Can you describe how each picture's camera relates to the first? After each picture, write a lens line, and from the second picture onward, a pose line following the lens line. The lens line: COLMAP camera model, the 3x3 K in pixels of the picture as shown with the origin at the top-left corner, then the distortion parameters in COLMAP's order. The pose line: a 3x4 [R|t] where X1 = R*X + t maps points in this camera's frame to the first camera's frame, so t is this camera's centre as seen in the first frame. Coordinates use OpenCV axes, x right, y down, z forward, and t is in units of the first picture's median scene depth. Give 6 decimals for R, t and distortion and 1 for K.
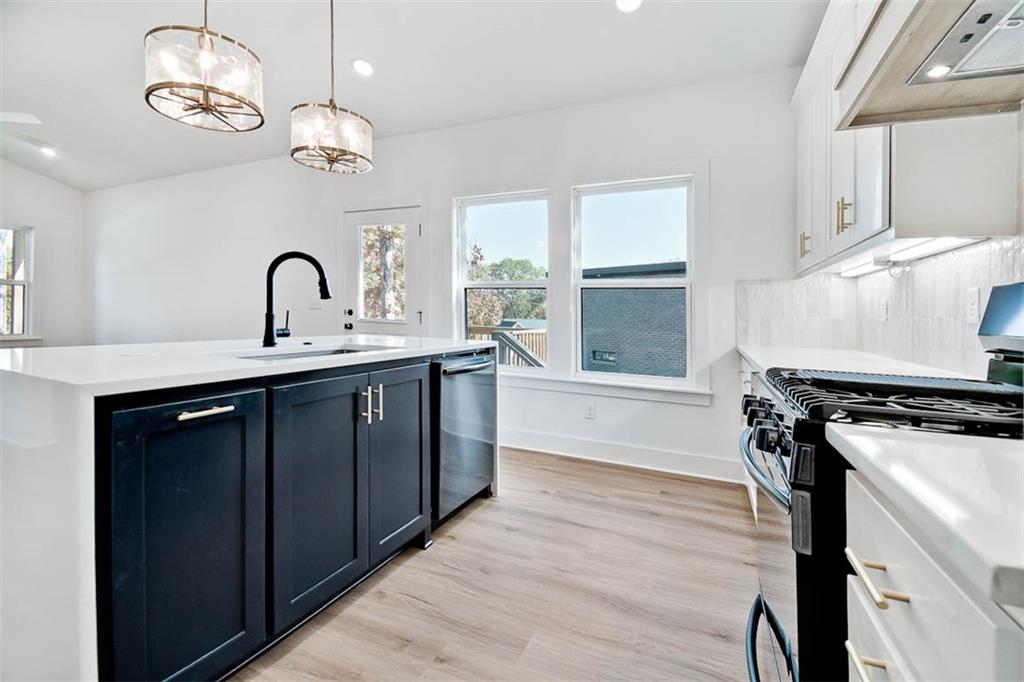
lens RADIAL K [[457.5, 0, 495.2], [0, 457.5, 345.7], [0, 0, 1]] dist [0.042960, -0.023024]
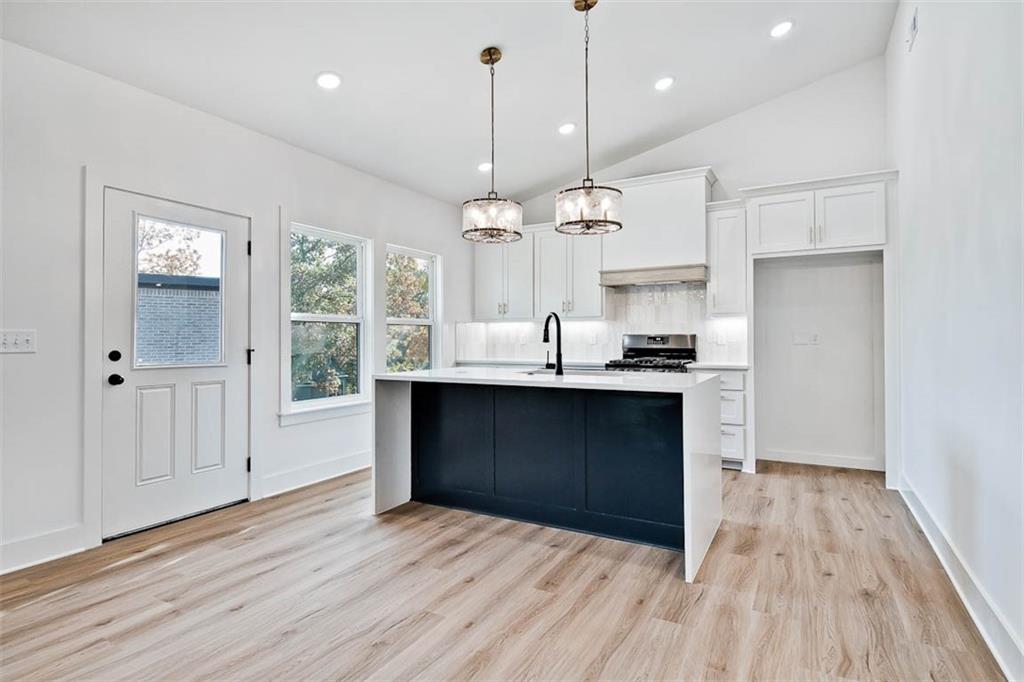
lens RADIAL K [[542.3, 0, 512.0], [0, 542.3, 341.0], [0, 0, 1]] dist [0.064415, 0.000201]
pose [[0.090124, -0.027506, 0.995551, -0.809597], [0.074659, 0.996992, 0.020787, -0.060378], [-0.993128, 0.072454, 0.091906, 0.332443]]
